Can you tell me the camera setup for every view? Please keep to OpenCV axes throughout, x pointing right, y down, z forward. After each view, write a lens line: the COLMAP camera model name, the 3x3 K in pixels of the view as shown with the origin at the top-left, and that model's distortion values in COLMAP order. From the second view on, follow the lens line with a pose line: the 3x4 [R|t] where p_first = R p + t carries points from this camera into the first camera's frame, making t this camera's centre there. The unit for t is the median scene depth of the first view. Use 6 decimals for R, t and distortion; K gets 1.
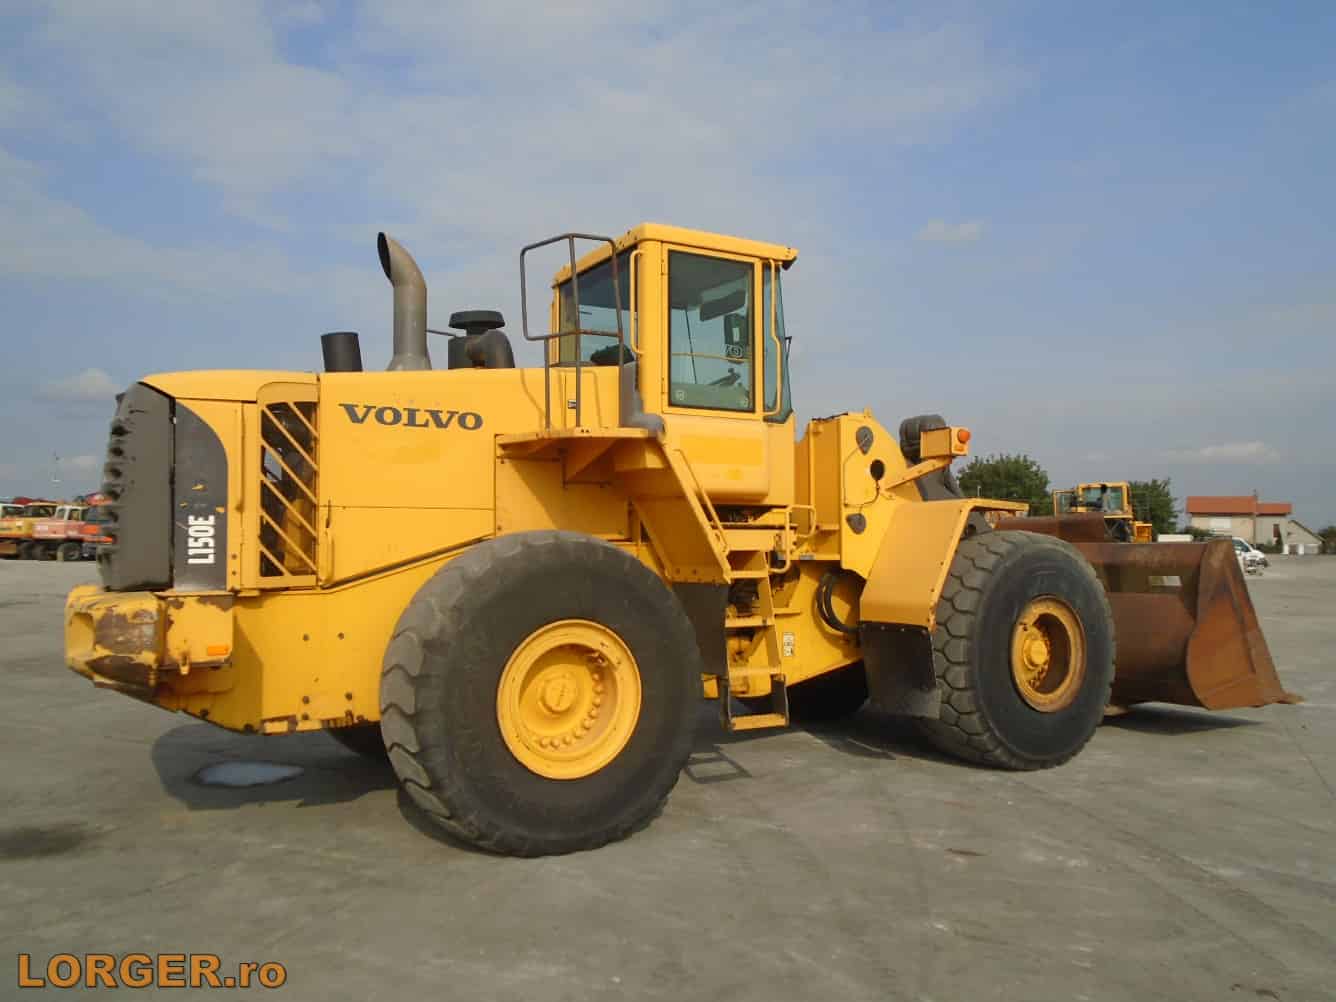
lens RADIAL K [[1030.9, 0, 668.0], [0, 1030.9, 501.0], [0, 0, 1]] dist [-0.003818, -0.002648]
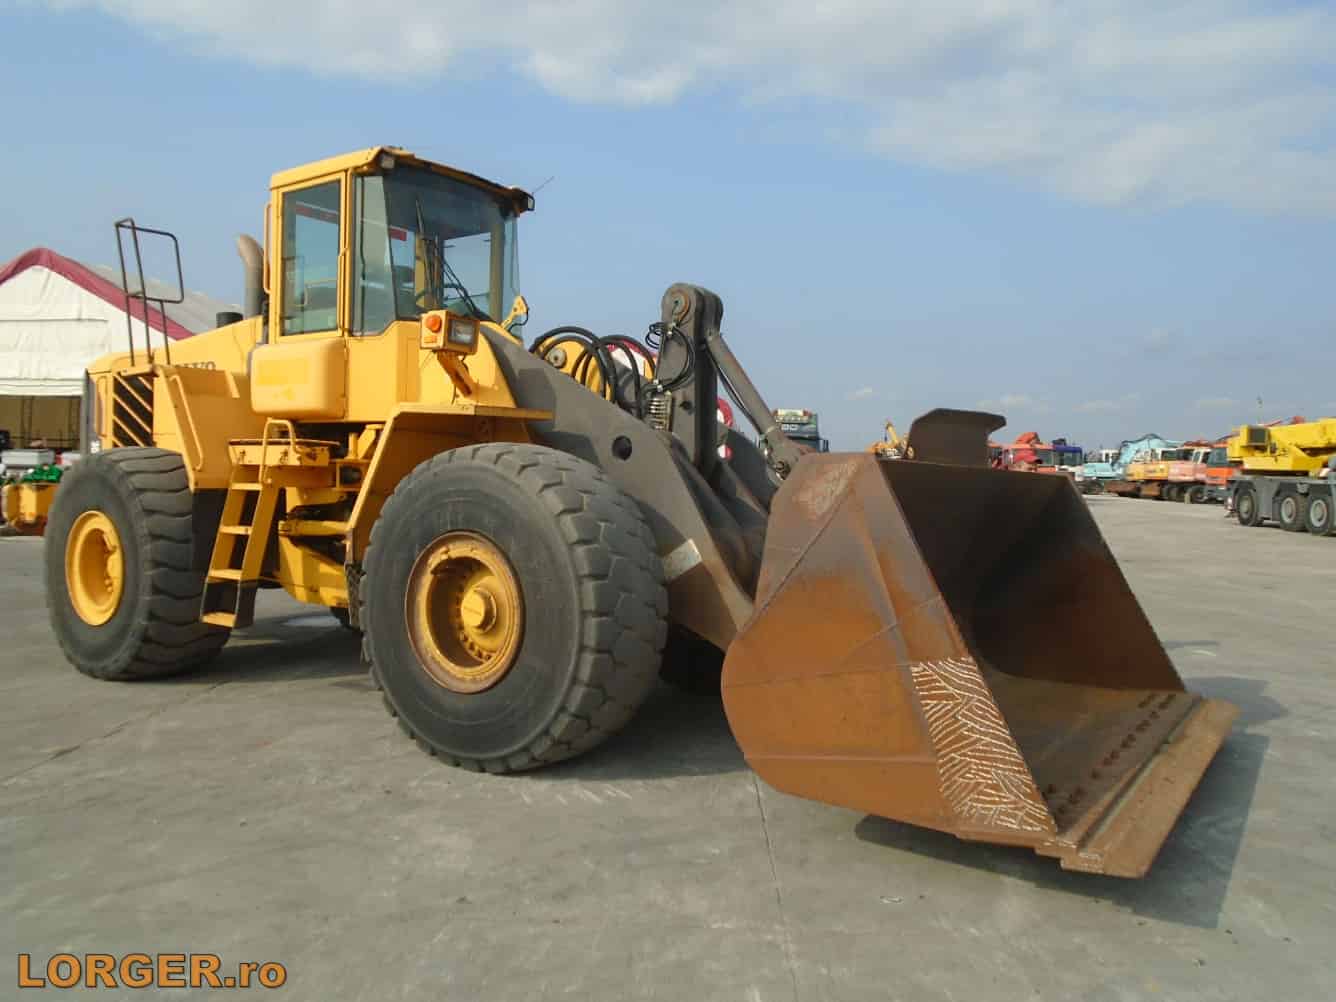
lens RADIAL K [[1030.9, 0, 668.0], [0, 1030.9, 501.0], [0, 0, 1]] dist [-0.003818, -0.002648]
pose [[0.415893, 0.027453, -0.908999, 0.128887], [0.020184, 0.999019, 0.039406, 0.005402], [0.909190, -0.034736, 0.414931, 0.099301]]
